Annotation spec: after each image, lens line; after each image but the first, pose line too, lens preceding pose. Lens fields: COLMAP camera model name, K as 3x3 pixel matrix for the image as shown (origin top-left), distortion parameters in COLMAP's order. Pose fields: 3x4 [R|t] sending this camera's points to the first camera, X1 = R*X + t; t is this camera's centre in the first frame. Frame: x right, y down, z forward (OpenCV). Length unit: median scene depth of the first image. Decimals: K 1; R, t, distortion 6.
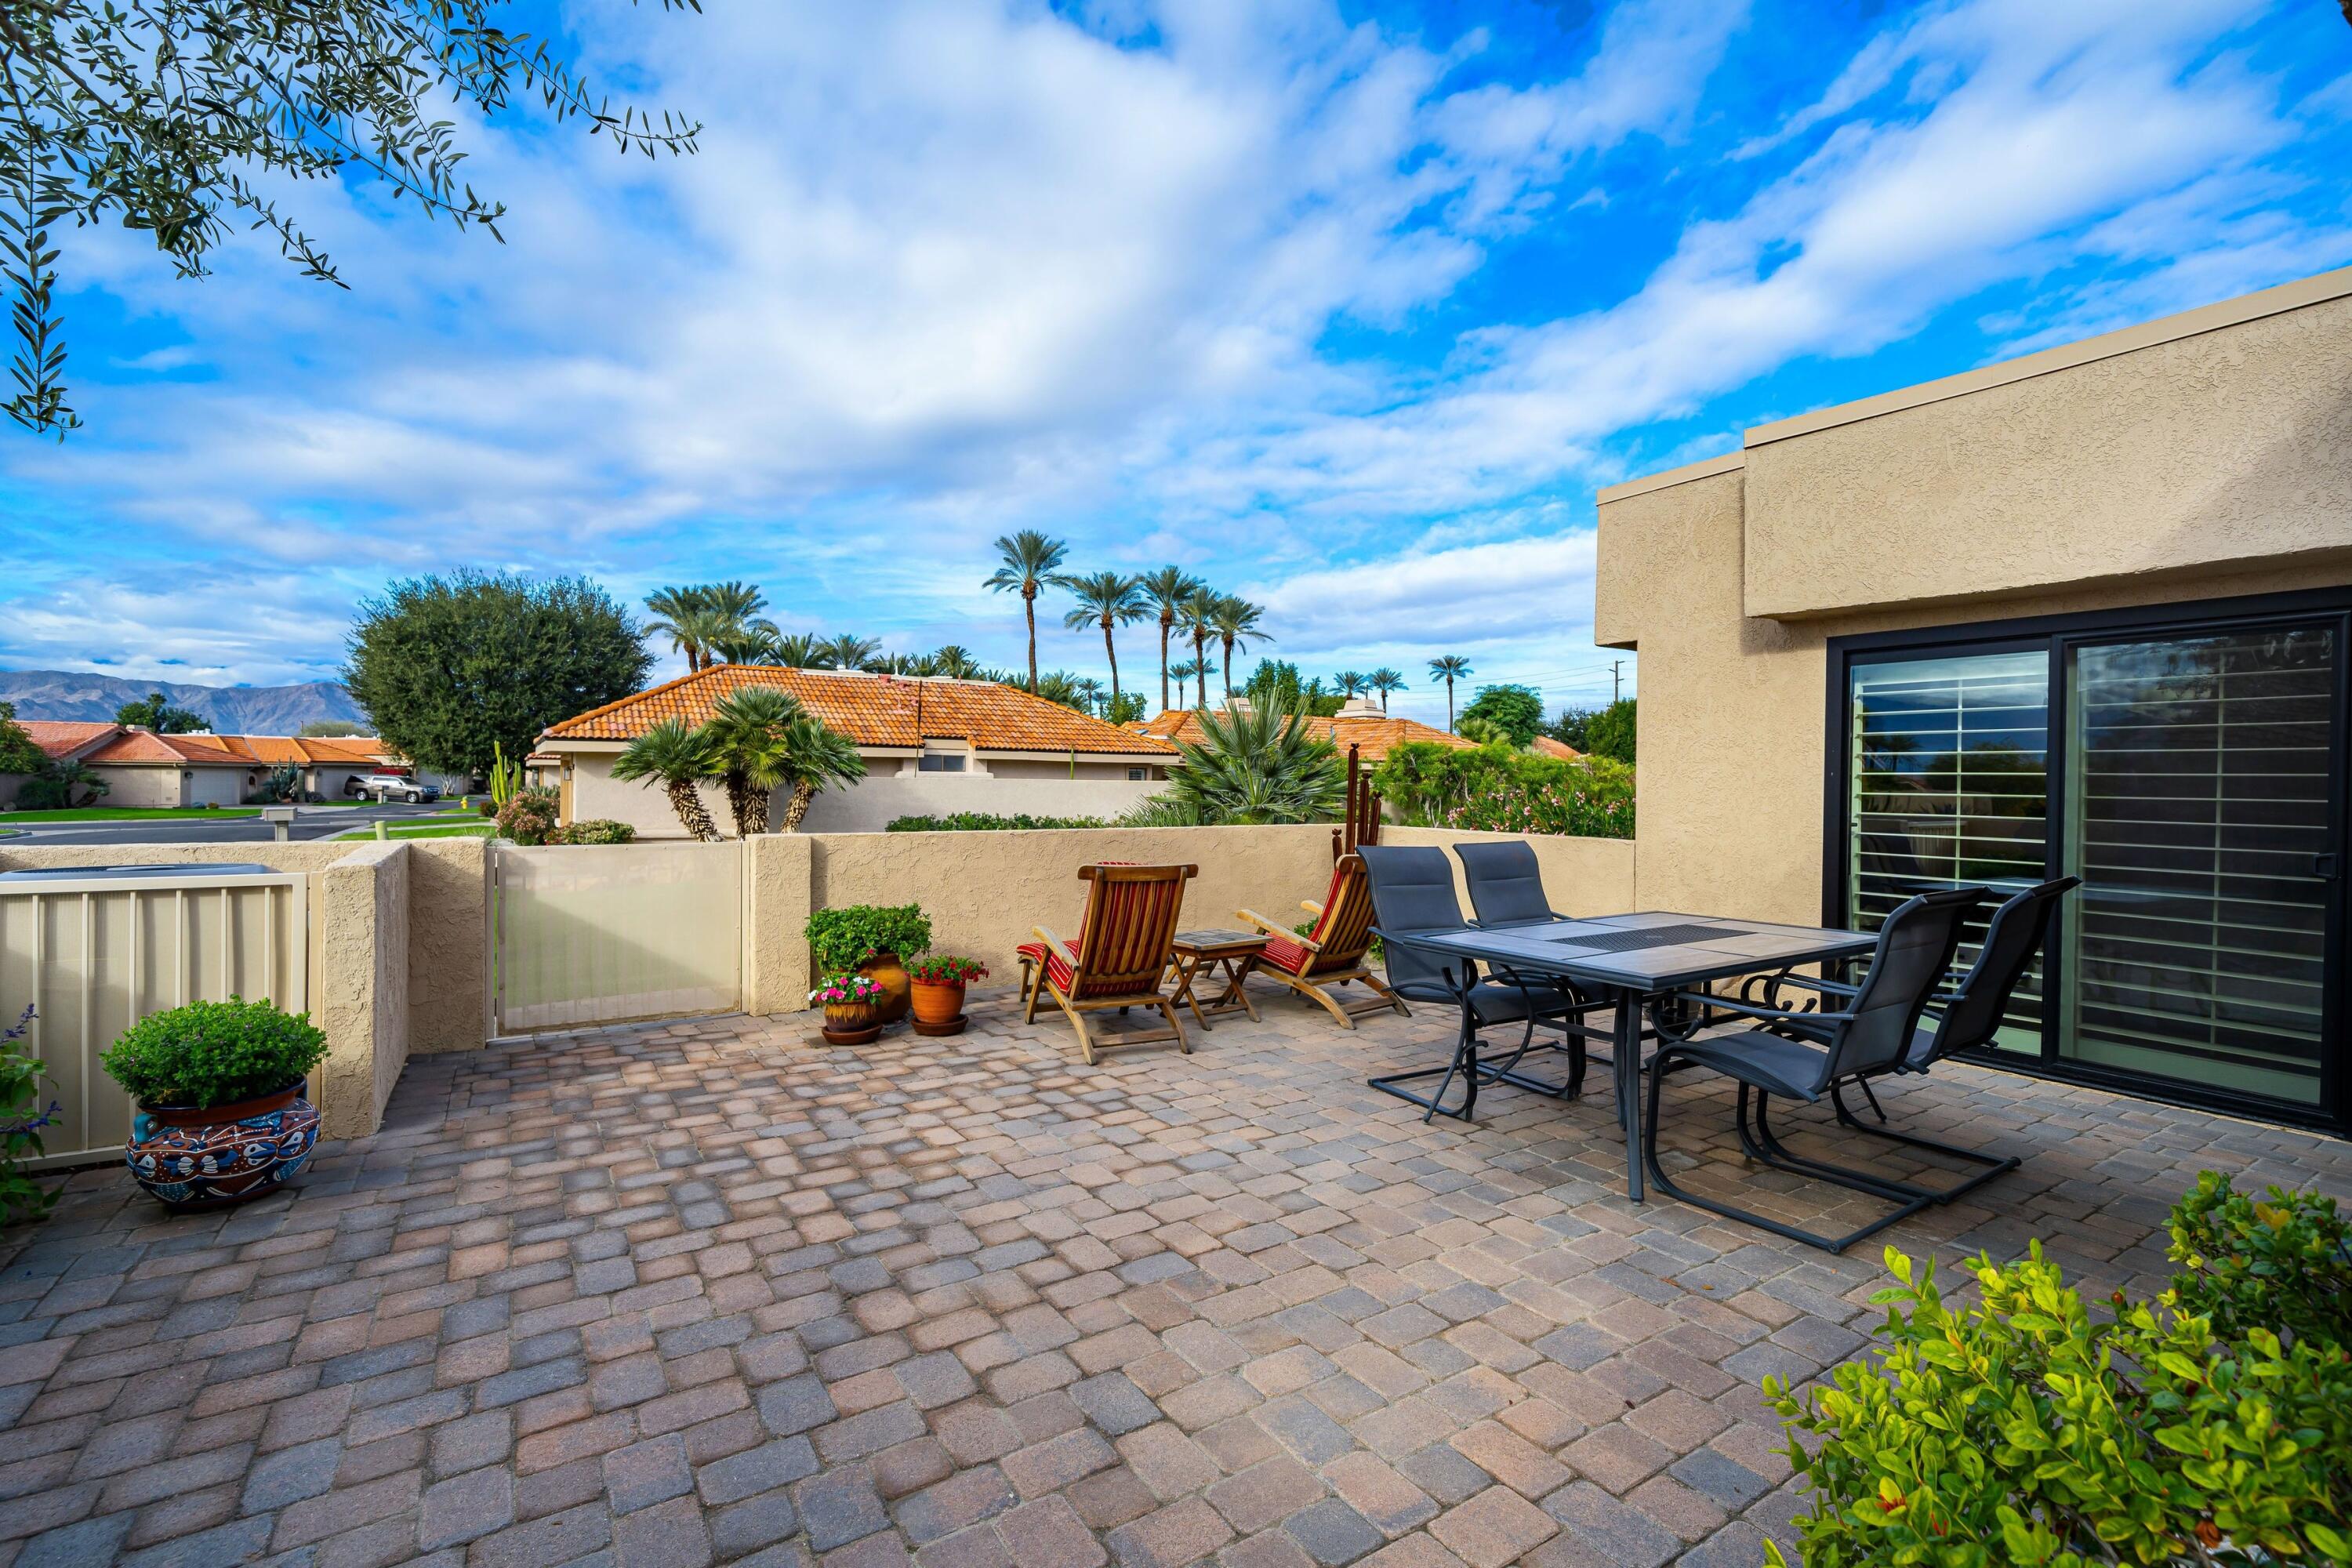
lens RADIAL K [[1047.5, 0, 1163.0], [0, 1047.5, 781.1], [0, 0, 1]] dist [0.001987, 0.000511]
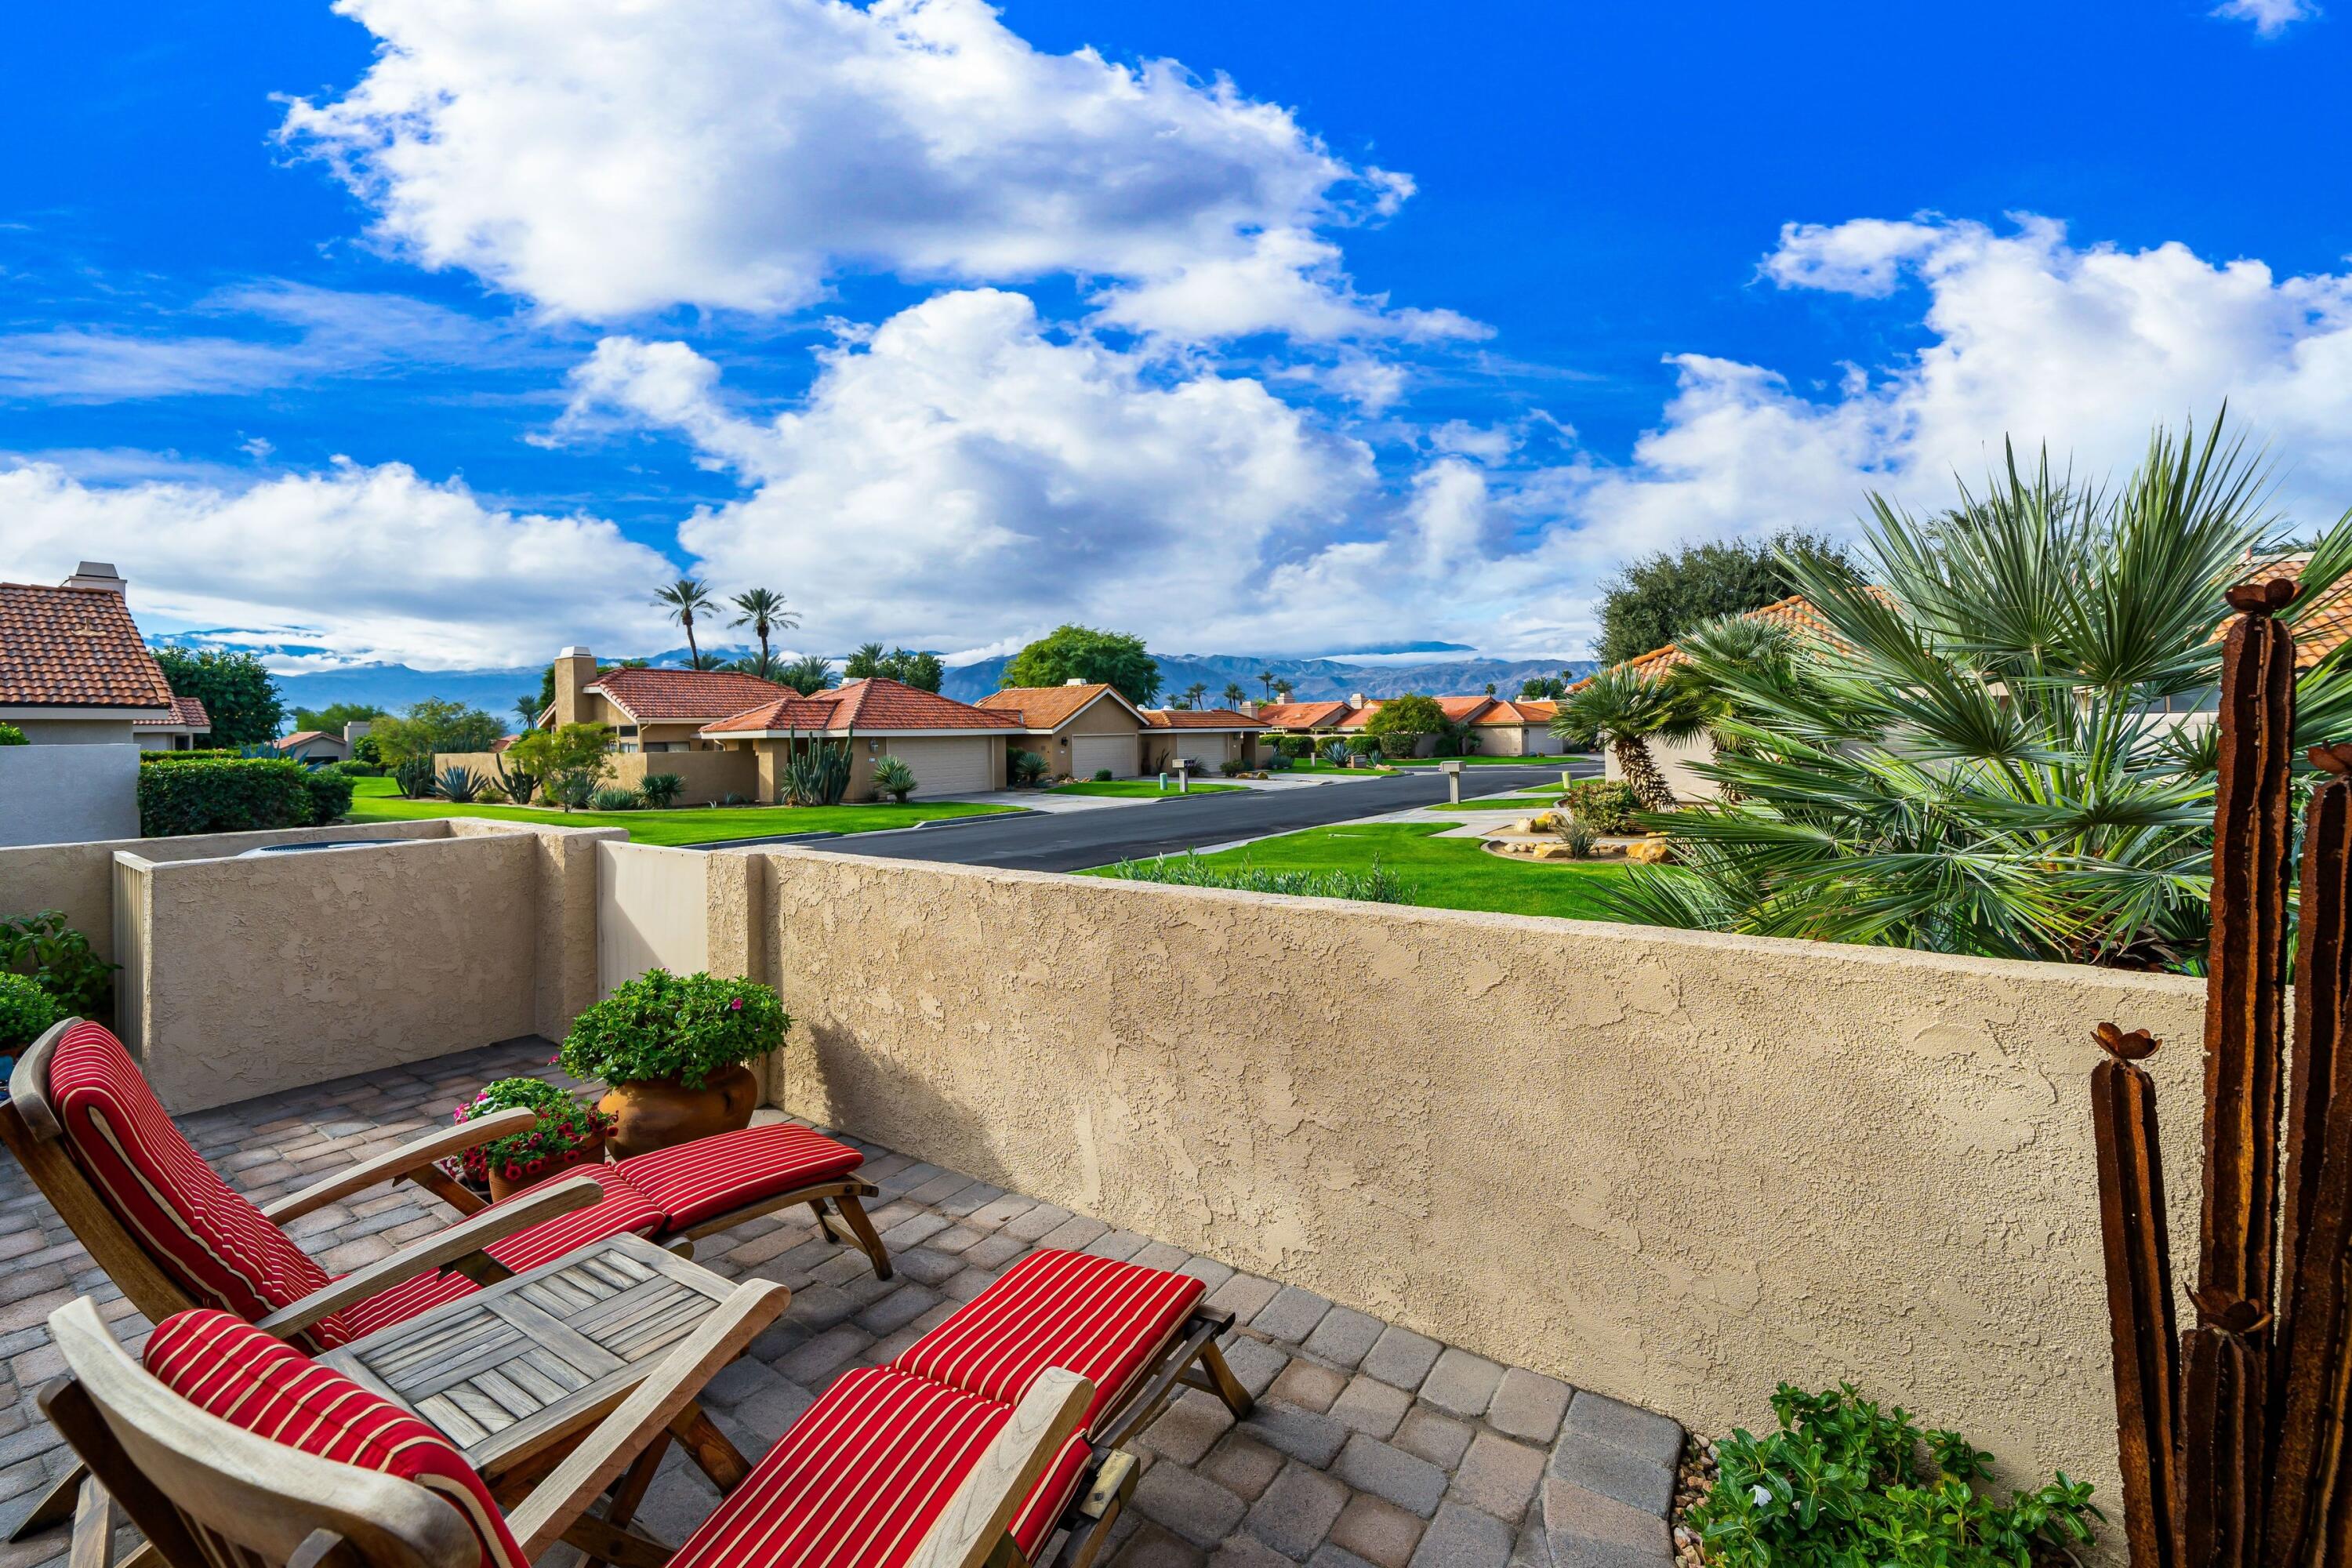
lens RADIAL K [[958.3, 0, 1179.9], [0, 958.3, 756.4], [0, 0, 1]] dist [-0.002653, -0.000417]
pose [[0.383668, 0.005672, -0.923454, 0.514265], [0.021417, 0.999658, 0.015038, -0.023653], [0.923223, -0.025547, 0.383415, 1.499120]]
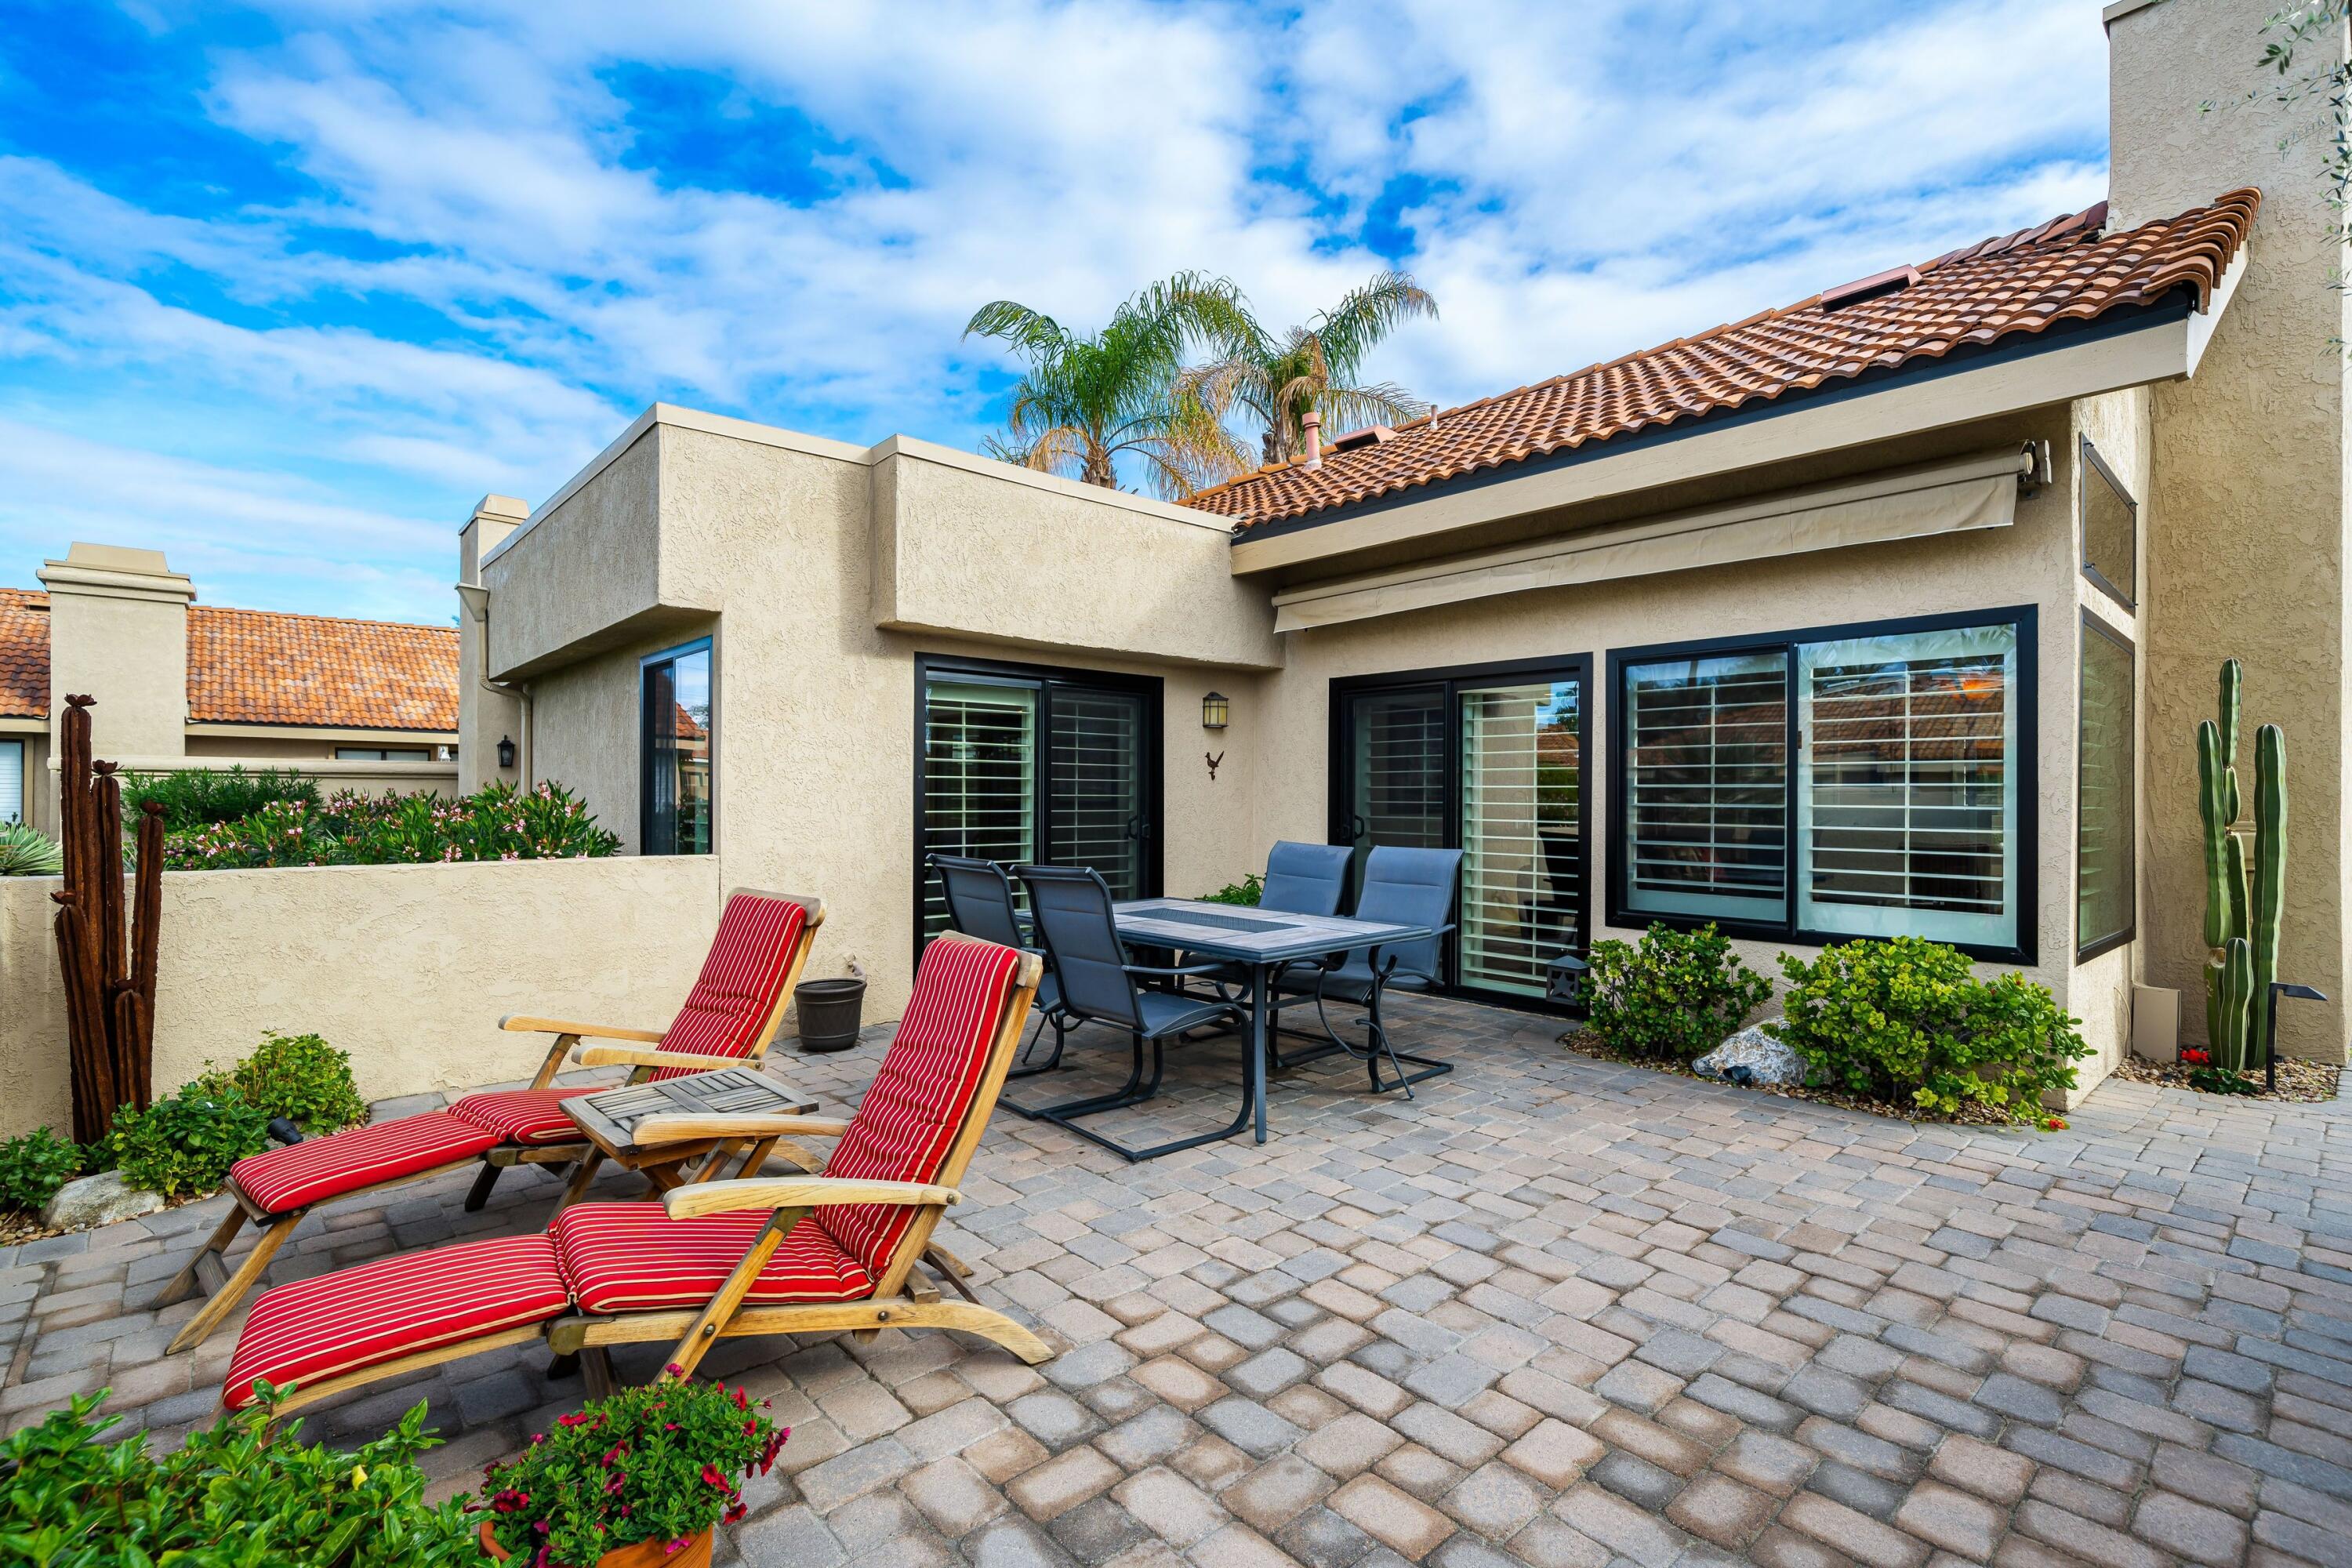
lens RADIAL K [[1080.9, 0, 1160.5], [0, 1080.9, 796.4], [0, 0, 1]] dist [-0.006228, 0.004018]
pose [[-0.160868, -0.010545, 0.986920, -0.673858], [-0.004099, 0.999941, 0.010016, 0.001377], [-0.986967, -0.002434, -0.160901, 1.208820]]
